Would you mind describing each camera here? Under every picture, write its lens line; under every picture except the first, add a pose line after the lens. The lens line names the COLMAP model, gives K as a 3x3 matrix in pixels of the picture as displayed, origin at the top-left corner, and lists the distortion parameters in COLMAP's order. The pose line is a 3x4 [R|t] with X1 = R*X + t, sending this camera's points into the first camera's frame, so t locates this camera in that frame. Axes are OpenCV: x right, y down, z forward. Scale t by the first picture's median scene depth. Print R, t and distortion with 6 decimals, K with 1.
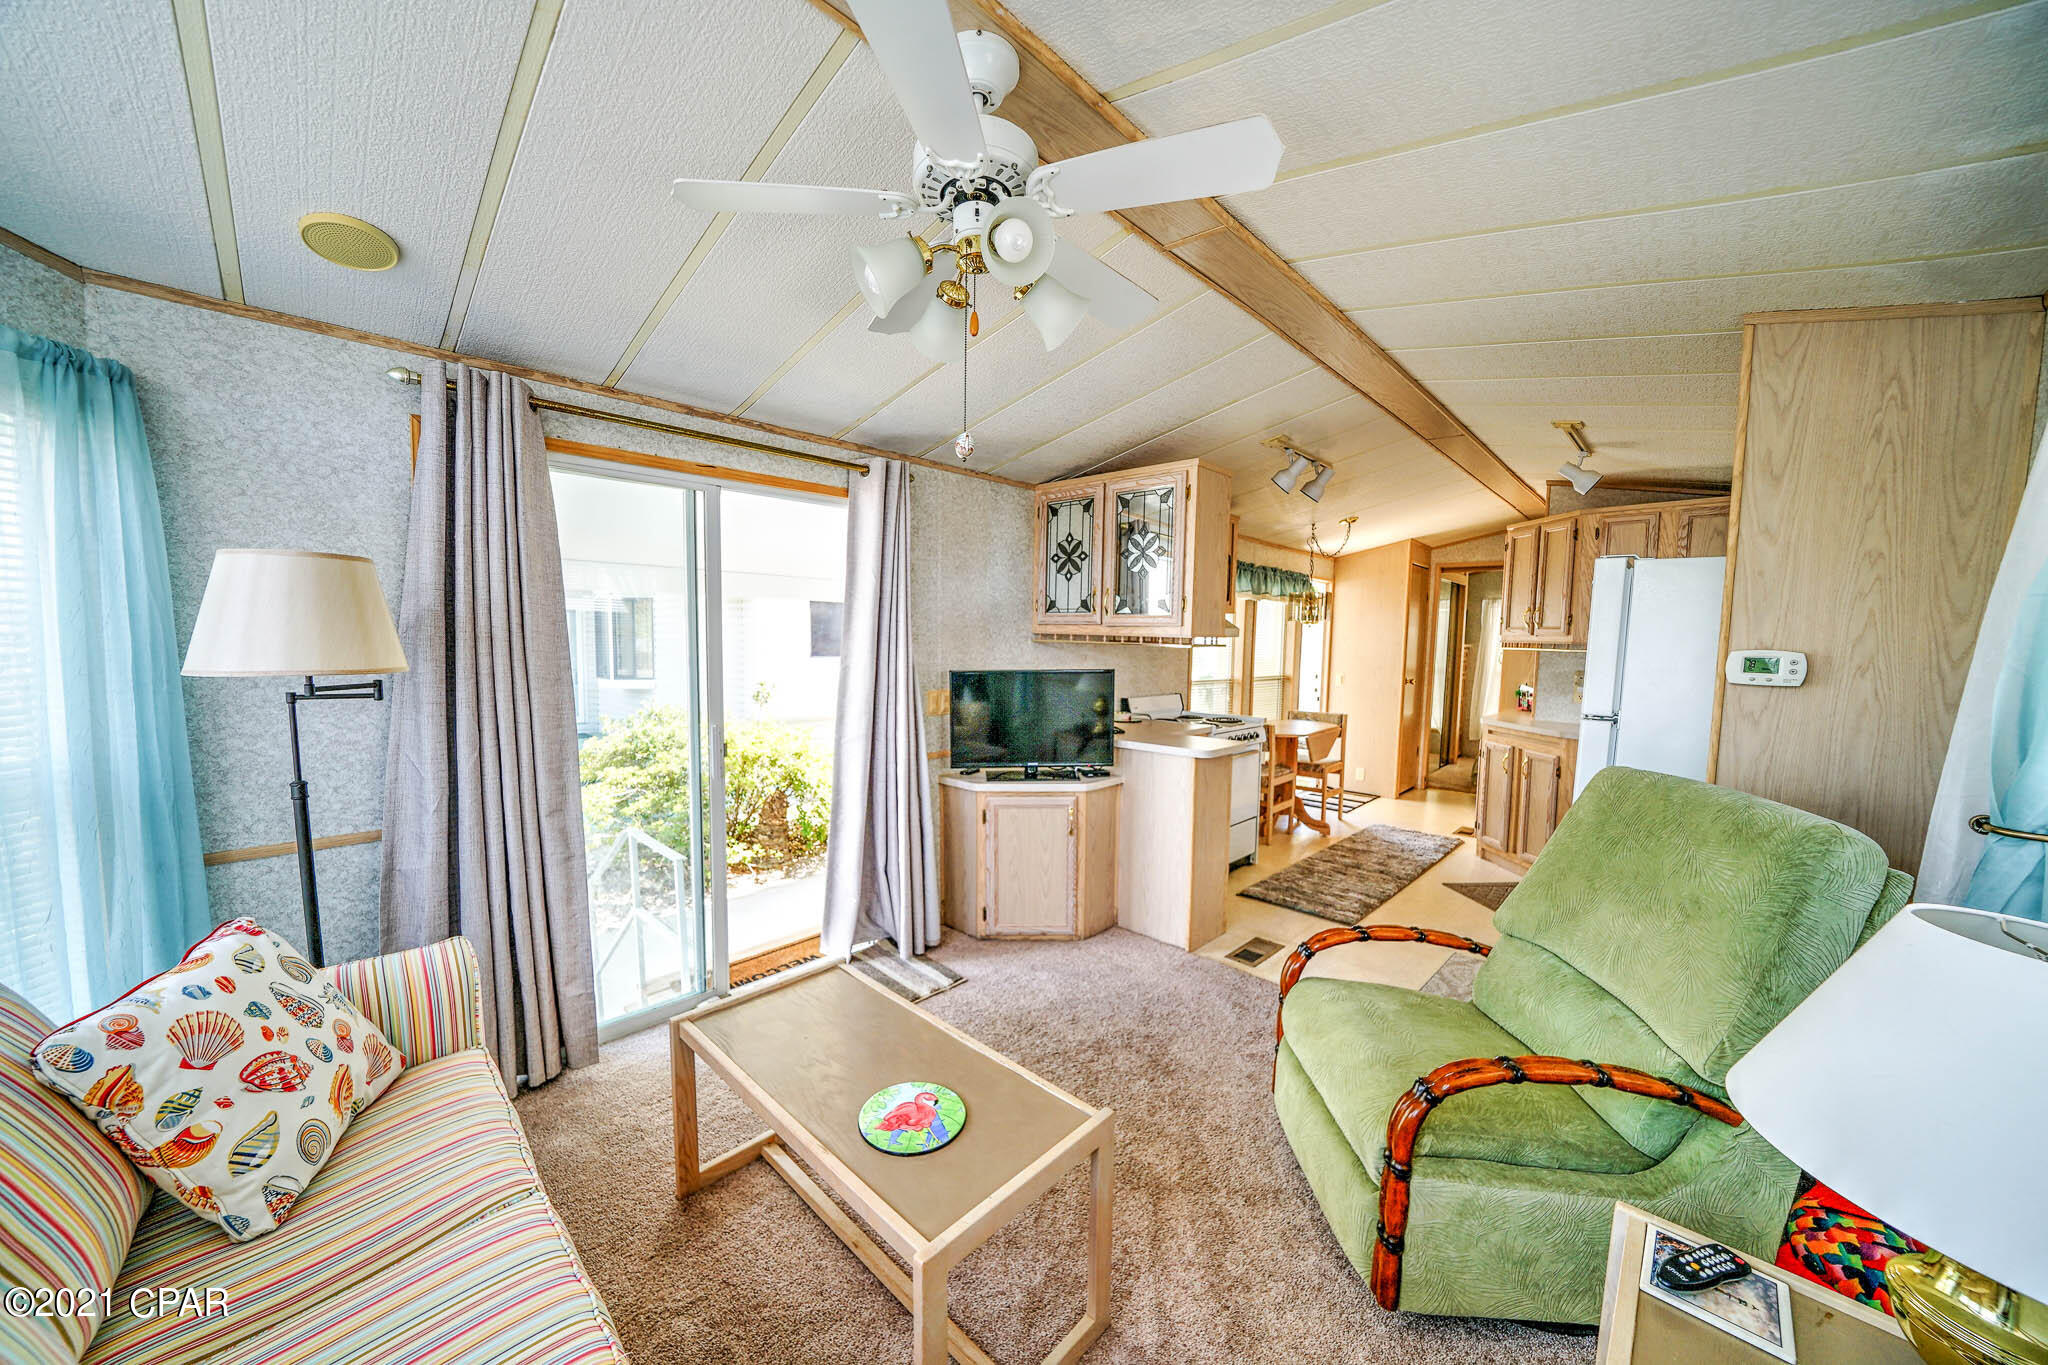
lens RADIAL K [[712.5, 0, 1004.9], [0, 712.5, 692.9], [0, 0, 1]] dist [-0.024820, 0.002595]
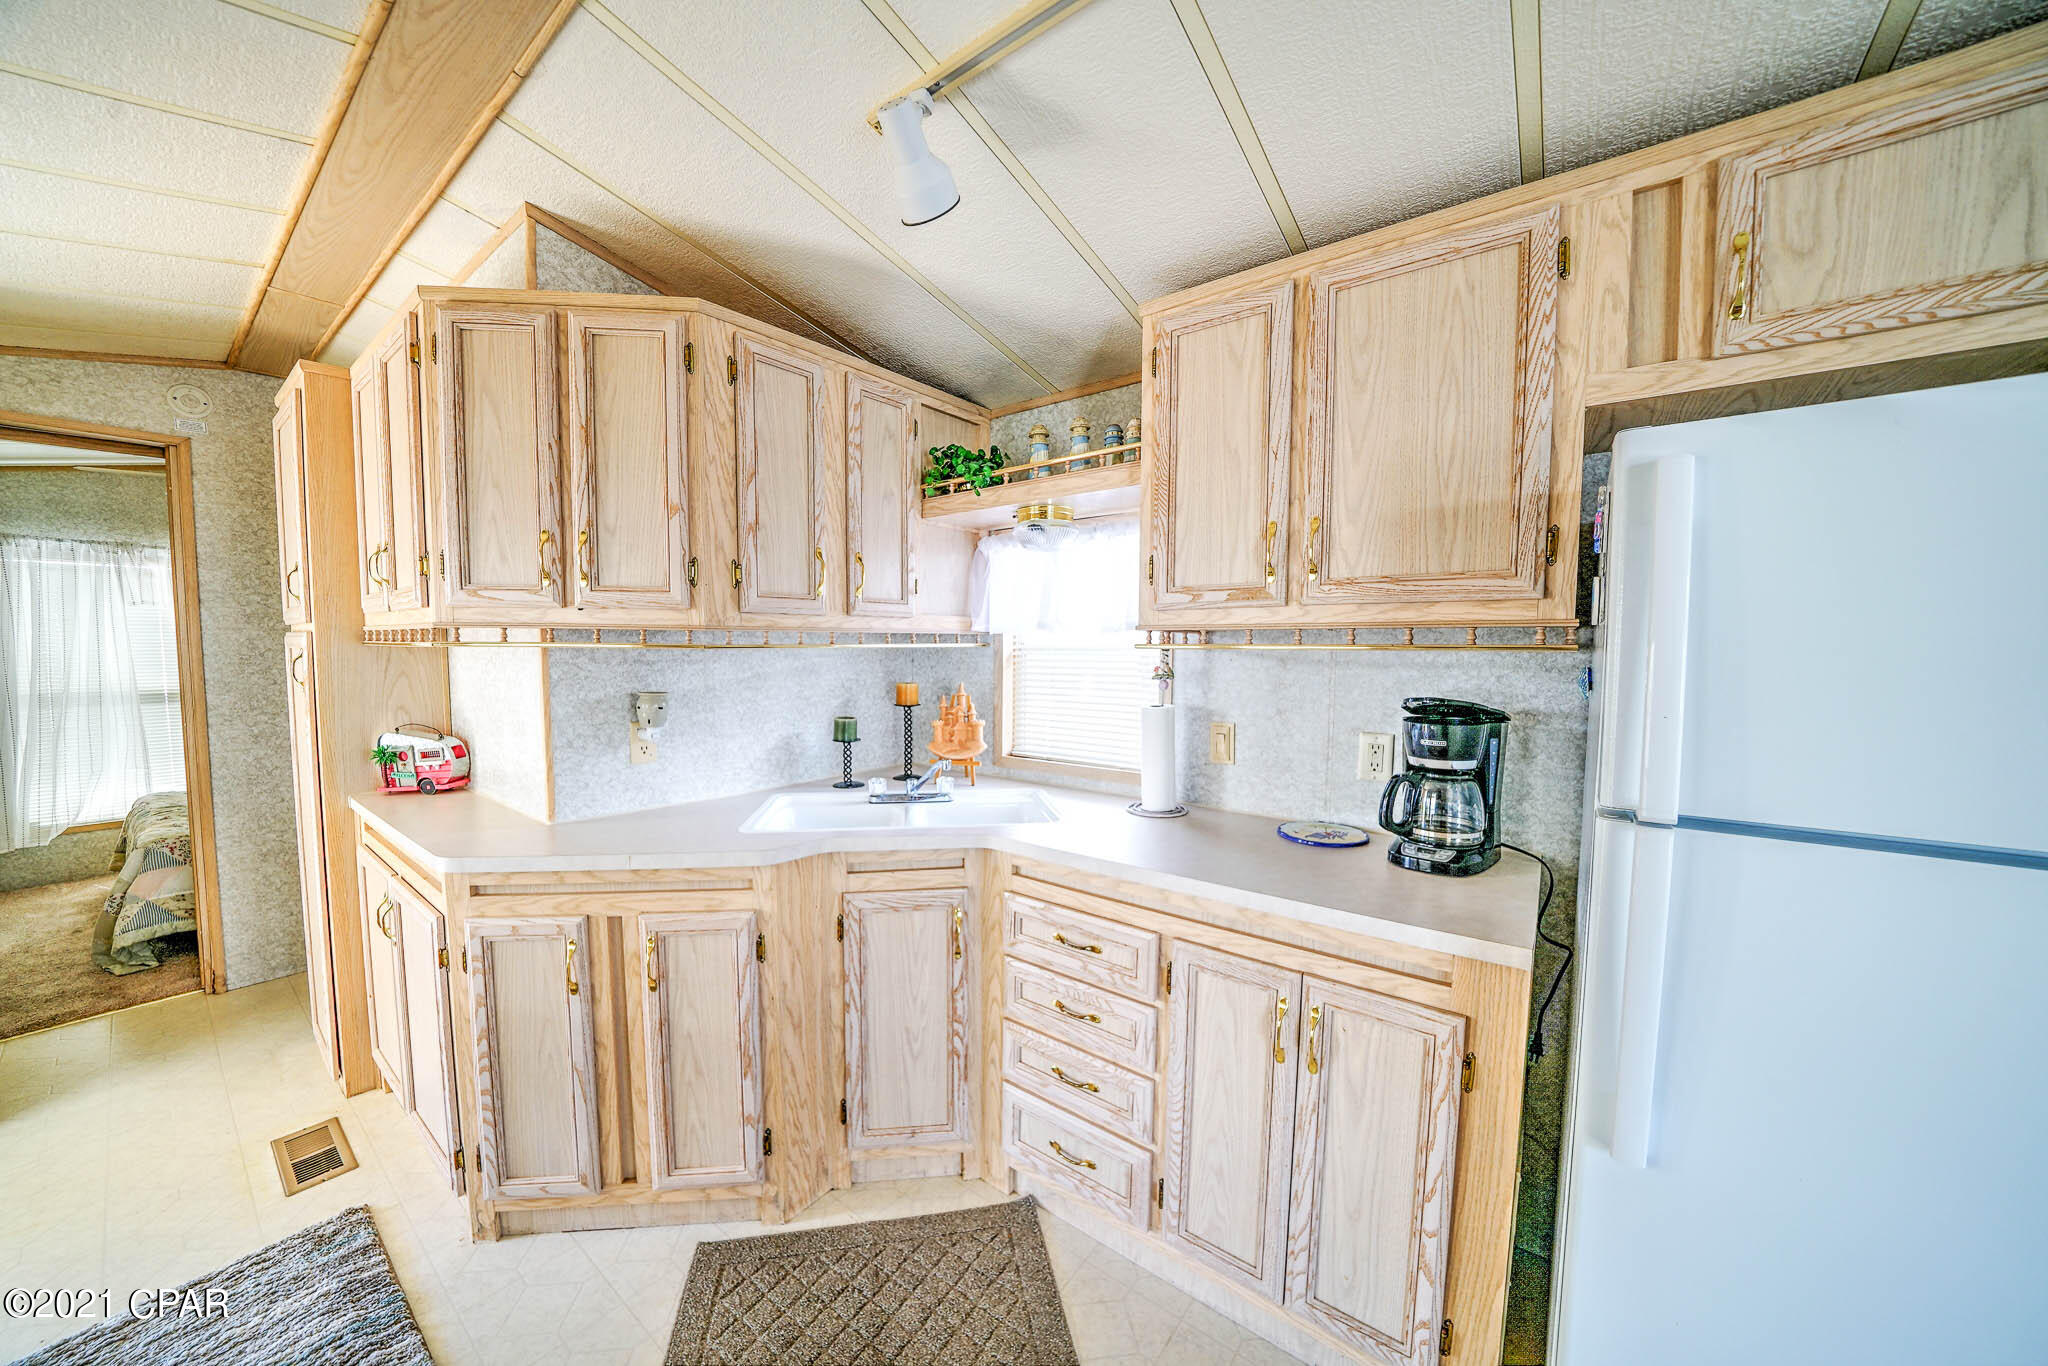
lens RADIAL K [[712.5, 0, 1004.9], [0, 712.5, 693.4], [0, 0, 1]] dist [-0.024820, 0.002595]
pose [[-0.114832, -0.086532, 0.989609, 0.345234], [0.070267, 0.992996, 0.094982, -0.055860], [-0.990897, 0.080444, -0.107948, 0.806714]]
